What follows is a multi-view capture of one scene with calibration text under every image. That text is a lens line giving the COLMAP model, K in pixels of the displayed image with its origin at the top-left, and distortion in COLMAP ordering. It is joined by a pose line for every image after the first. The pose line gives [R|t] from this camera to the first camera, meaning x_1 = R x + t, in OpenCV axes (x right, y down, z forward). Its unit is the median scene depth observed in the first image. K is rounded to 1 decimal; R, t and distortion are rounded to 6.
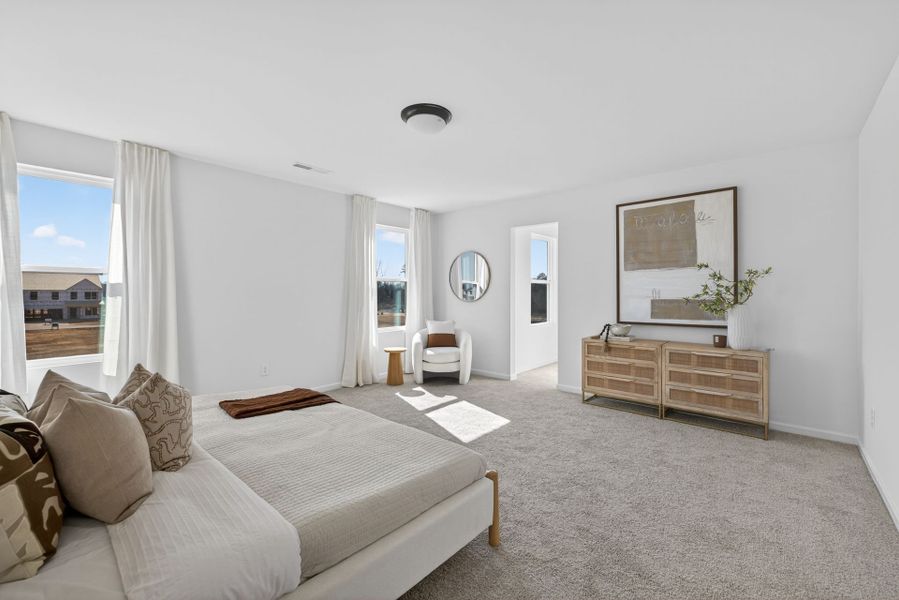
lens RADIAL K [[373.0, 0, 445.5], [0, 373.0, 288.5], [0, 0, 1]] dist [0.001522, 0.000048]
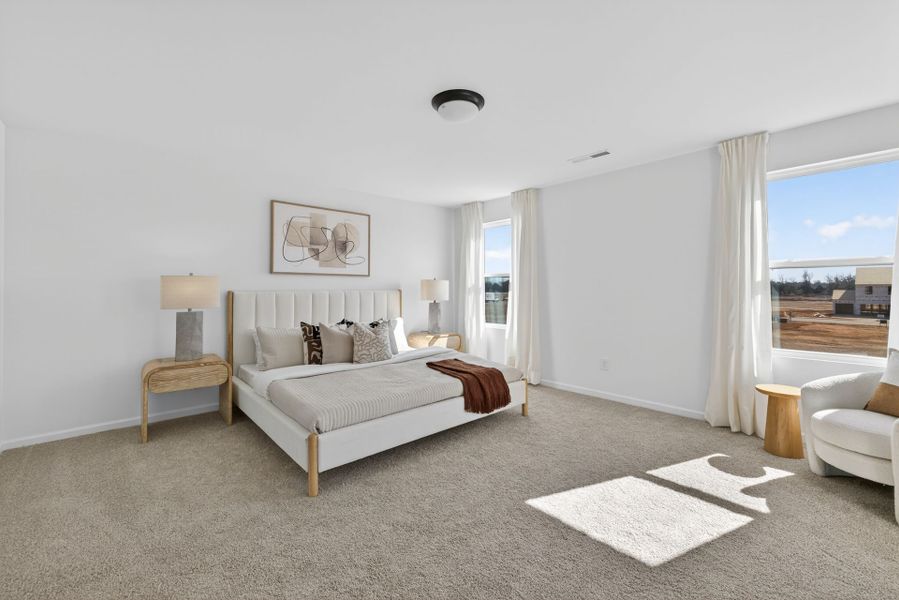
lens RADIAL K [[373.0, 0, 445.5], [0, 373.0, 288.5], [0, 0, 1]] dist [0.001522, 0.000048]
pose [[-0.117179, 0.000232, -0.993111, 0.609003], [0.014090, 0.999900, -0.001429, 0.005406], [0.993011, -0.014160, -0.117171, 0.732883]]
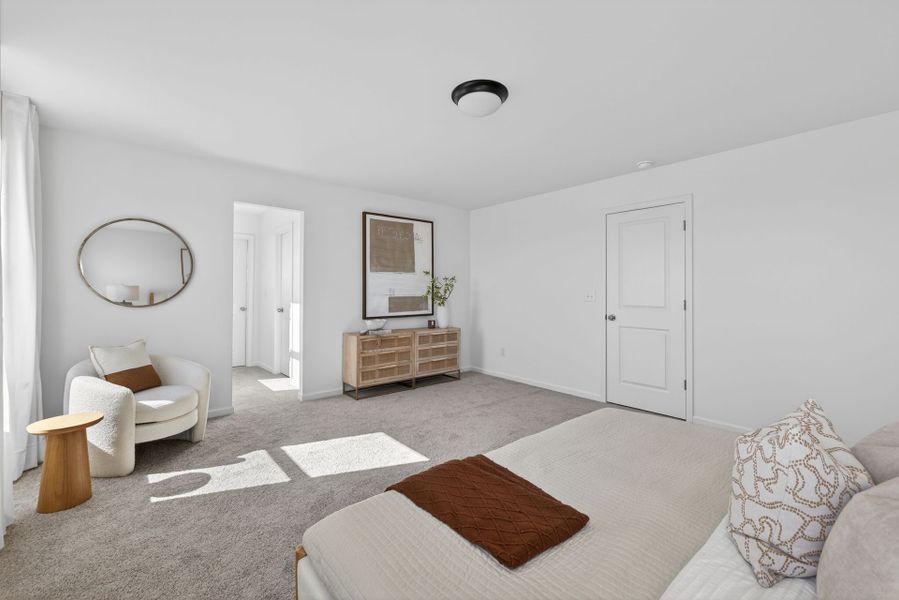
lens RADIAL K [[373.0, 0, 445.5], [0, 373.0, 288.5], [0, 0, 1]] dist [0.001522, 0.000048]
pose [[0.150741, 0.008253, 0.988539, -0.640518], [-0.013699, 0.999887, -0.006259, 0.007115], [-0.988478, -0.012599, 0.150837, 0.648472]]
